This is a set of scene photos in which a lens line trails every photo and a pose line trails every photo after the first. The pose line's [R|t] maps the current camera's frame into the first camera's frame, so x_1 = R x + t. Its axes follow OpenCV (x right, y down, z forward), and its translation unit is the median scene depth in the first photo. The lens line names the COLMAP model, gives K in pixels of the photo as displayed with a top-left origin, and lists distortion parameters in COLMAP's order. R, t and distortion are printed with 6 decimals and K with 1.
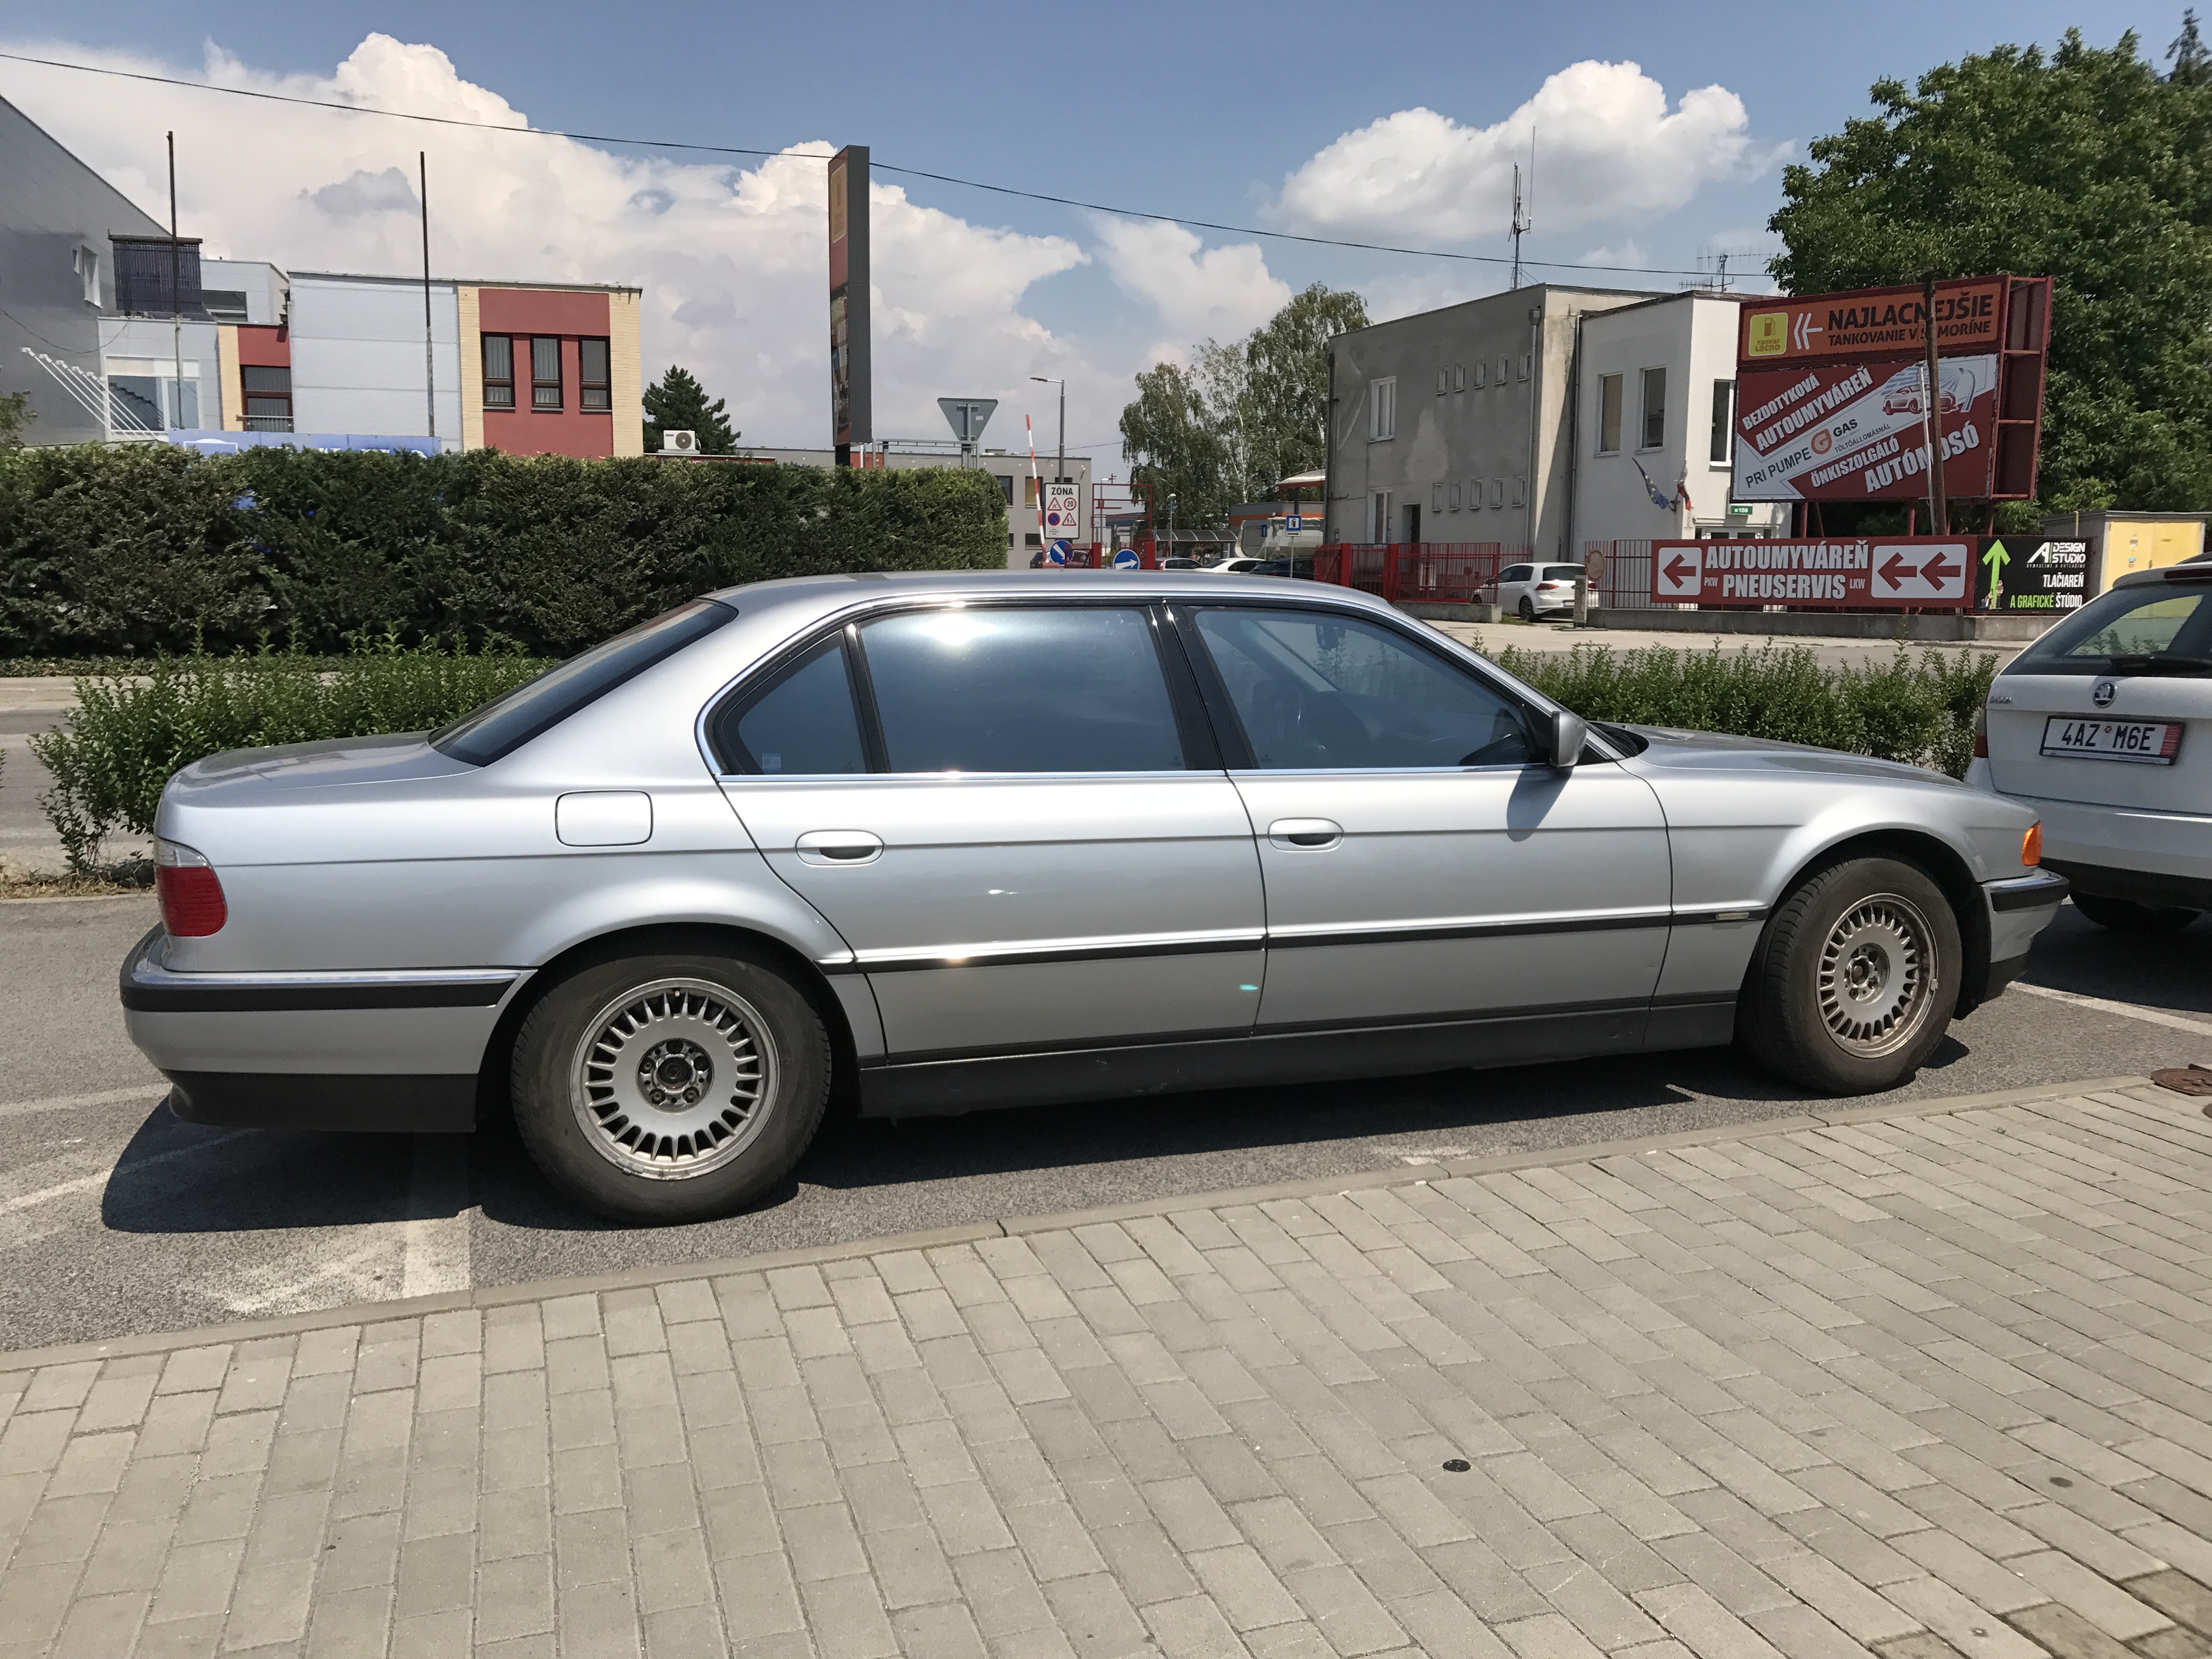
lens RADIAL K [[1754.1, 0, 1106.0], [0, 1754.1, 829.5], [0, 0, 1]] dist [-0.009356, -0.005183]
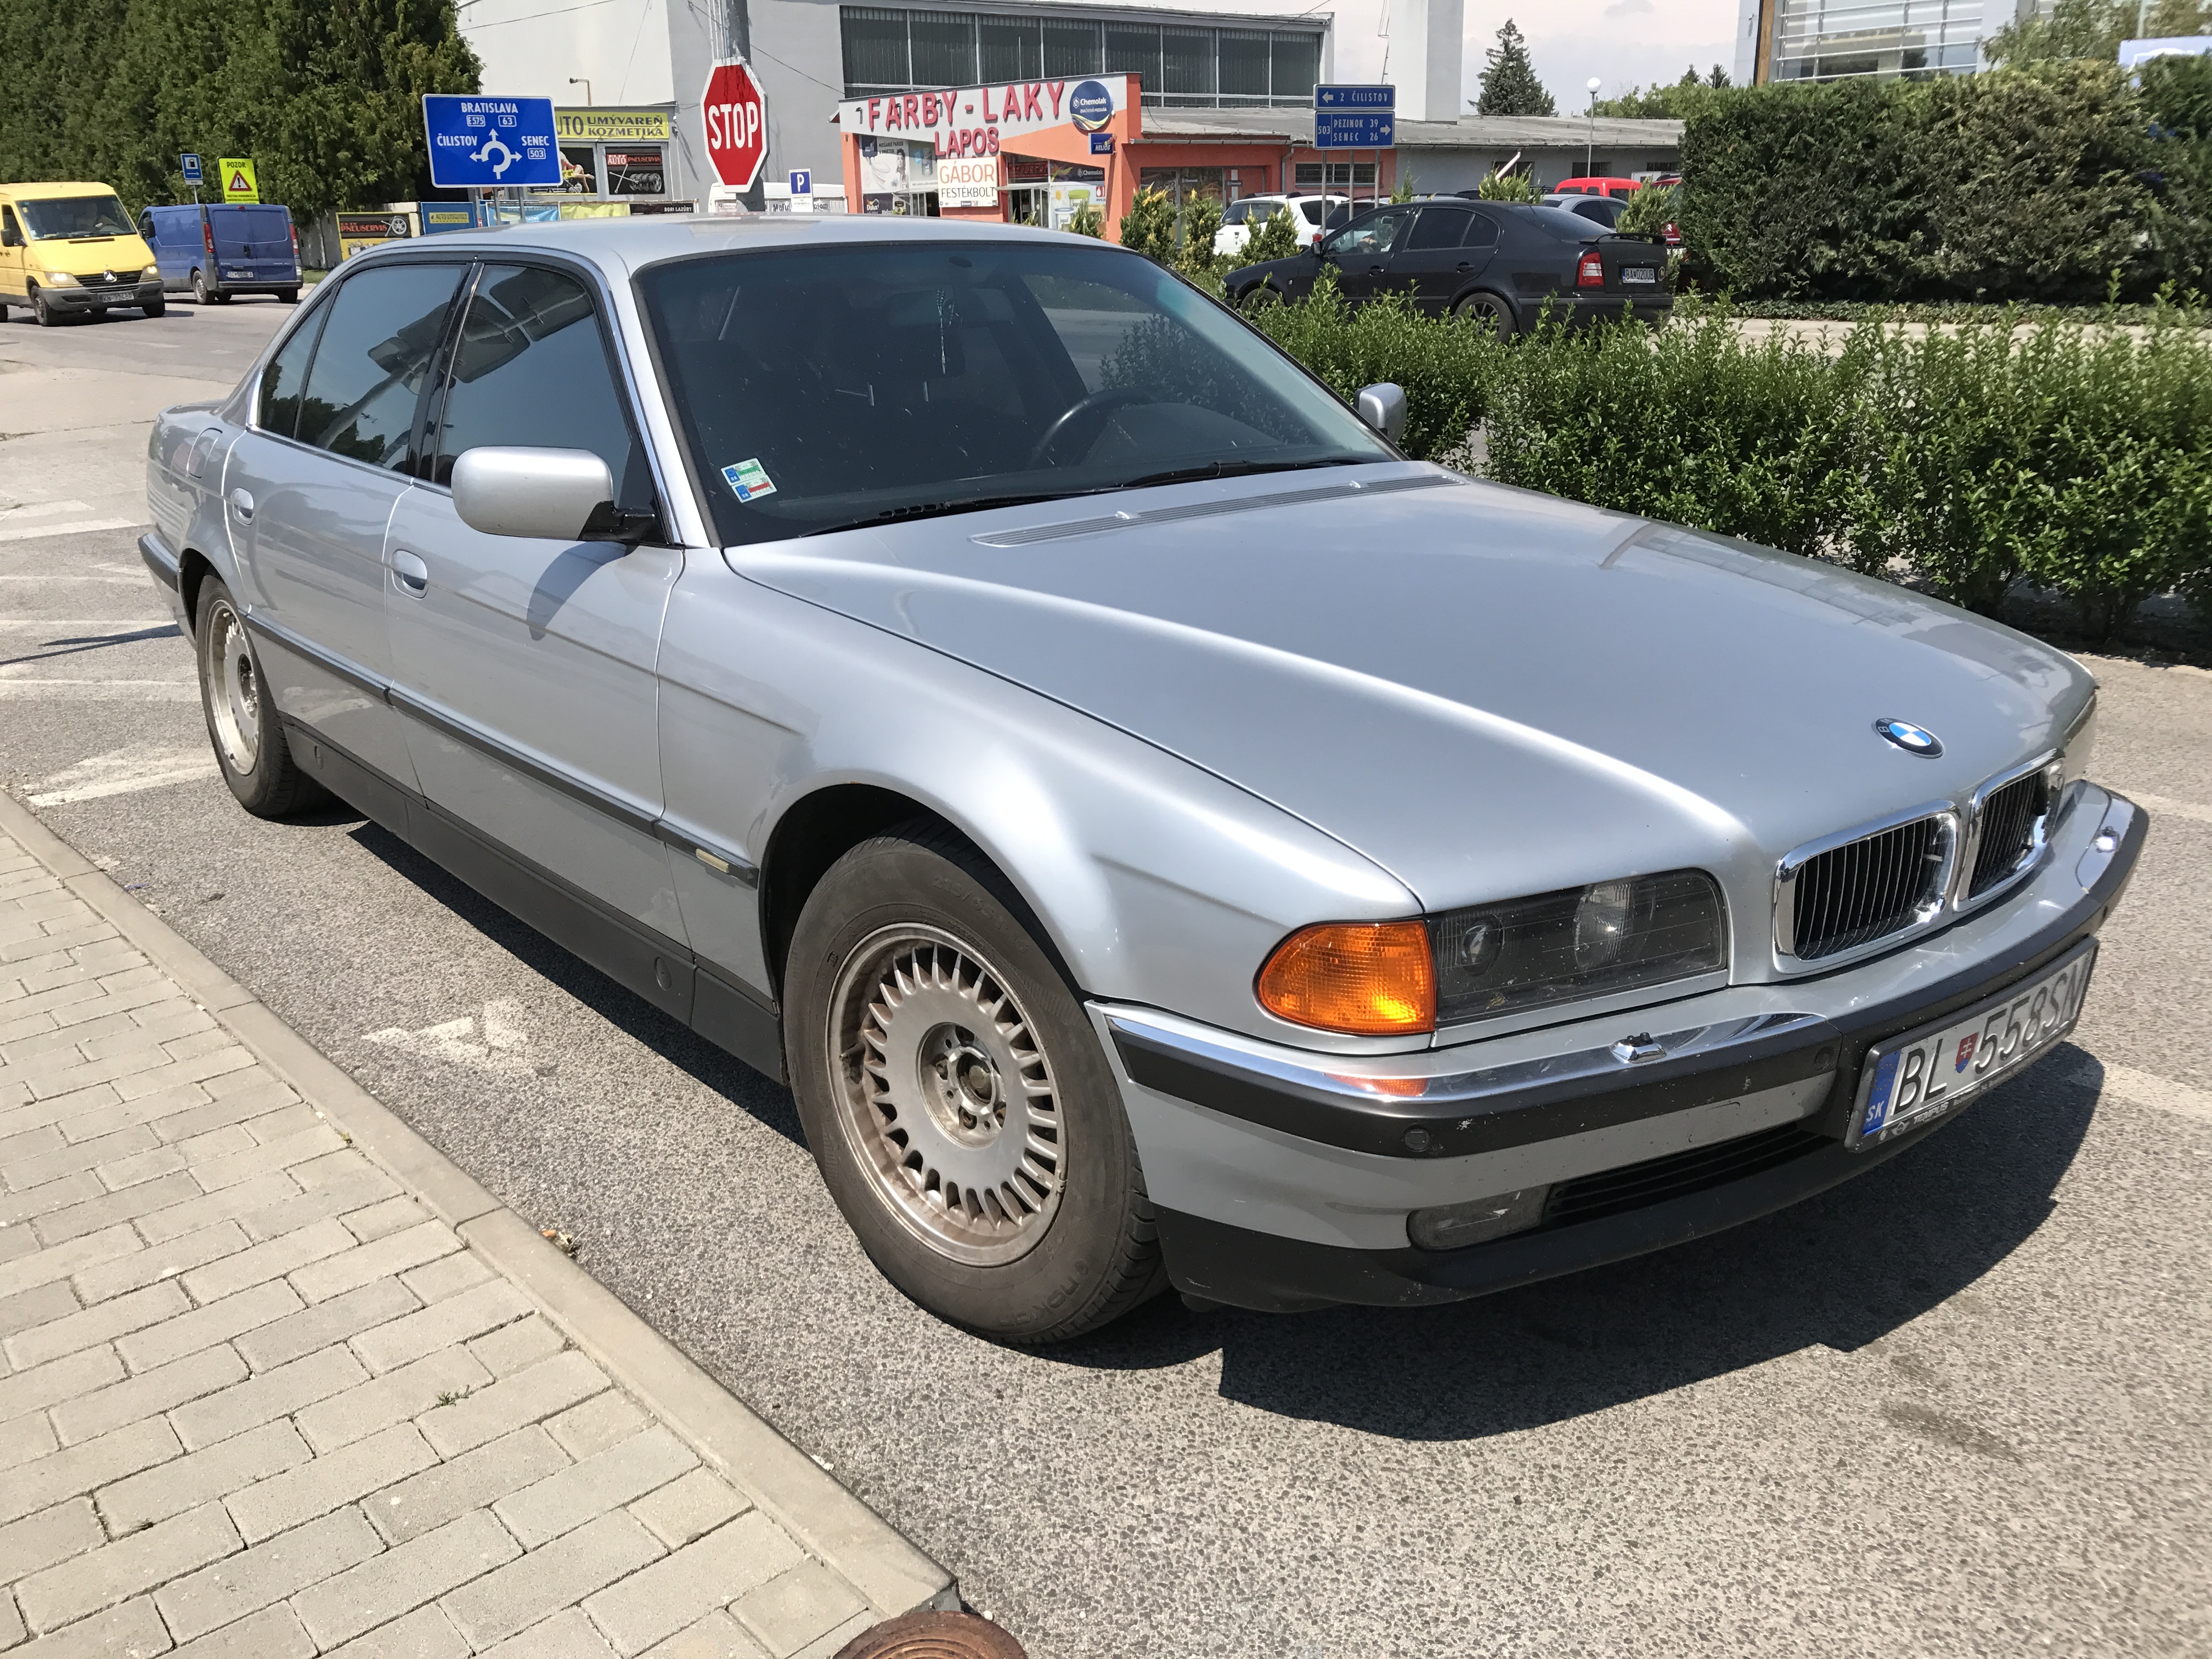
lens RADIAL K [[1754.1, 0, 1106.0], [0, 1754.1, 829.5], [0, 0, 1]] dist [-0.009356, -0.005183]
pose [[0.381304, 0.277155, -0.881925, 0.181928], [-0.100355, 0.960772, 0.258545, -0.022393], [0.918986, -0.010079, 0.394160, 0.189199]]
